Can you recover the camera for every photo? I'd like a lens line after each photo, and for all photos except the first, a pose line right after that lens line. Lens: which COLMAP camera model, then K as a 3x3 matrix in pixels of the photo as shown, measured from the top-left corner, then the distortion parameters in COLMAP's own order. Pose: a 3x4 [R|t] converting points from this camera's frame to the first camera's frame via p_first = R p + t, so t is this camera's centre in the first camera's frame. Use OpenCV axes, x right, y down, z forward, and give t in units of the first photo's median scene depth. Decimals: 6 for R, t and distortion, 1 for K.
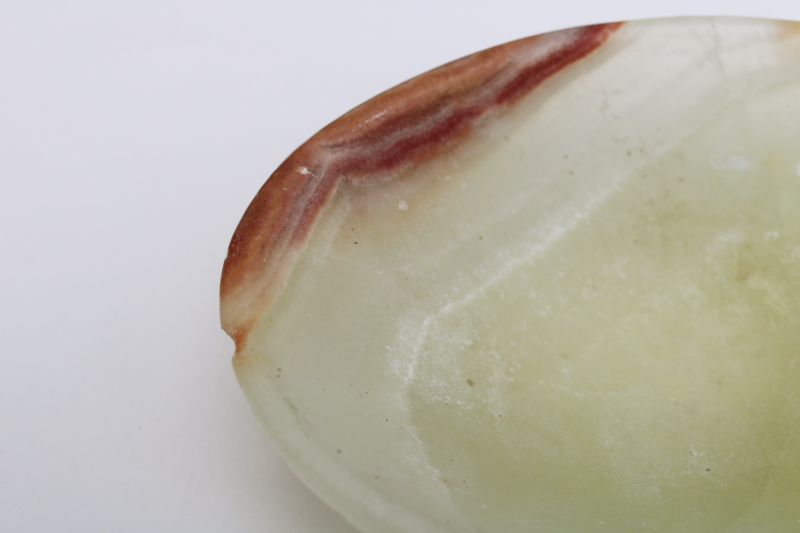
lens RADIAL K [[1138.6, 0, 408.0], [0, 1138.6, 267.6], [0, 0, 1]] dist [-0.081162, 0.000000]
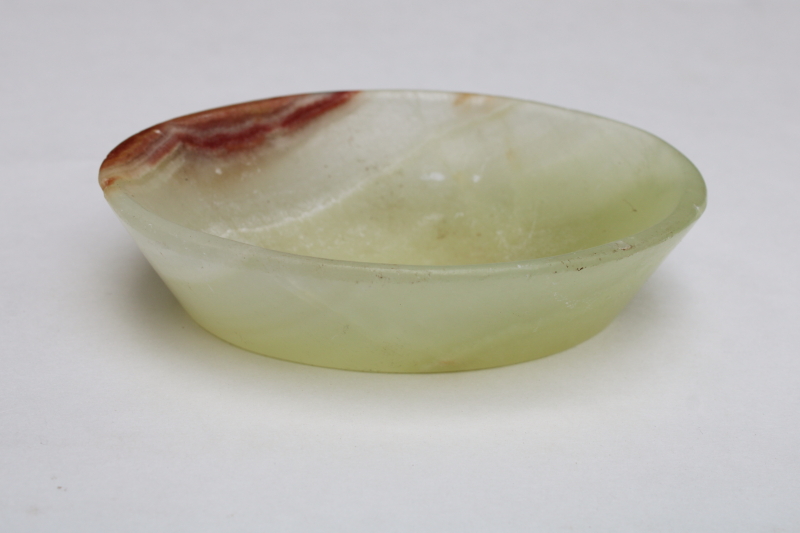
lens RADIAL K [[1262.6, 0, 400.7], [0, 1262.6, 265.5], [0, 0, 1]] dist [-0.079251, 0.000000]
pose [[0.995189, 0.039658, 0.089591, 0.094371], [0.009503, 0.871032, -0.491135, 0.909216], [-0.097514, 0.489623, 0.866464, -0.467257]]
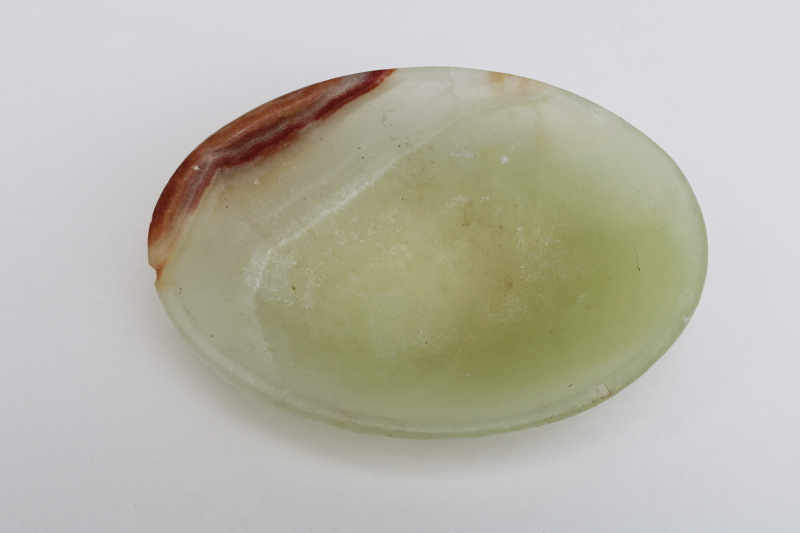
lens RADIAL K [[1359.9, 0, 393.5], [0, 1359.9, 269.1], [0, 0, 1]] dist [-0.082427, 0.000000]
pose [[0.999616, 0.022467, 0.016207, 0.166005], [-0.025390, 0.977028, 0.211591, -0.354178], [-0.011081, -0.211921, 0.977224, -0.973497]]
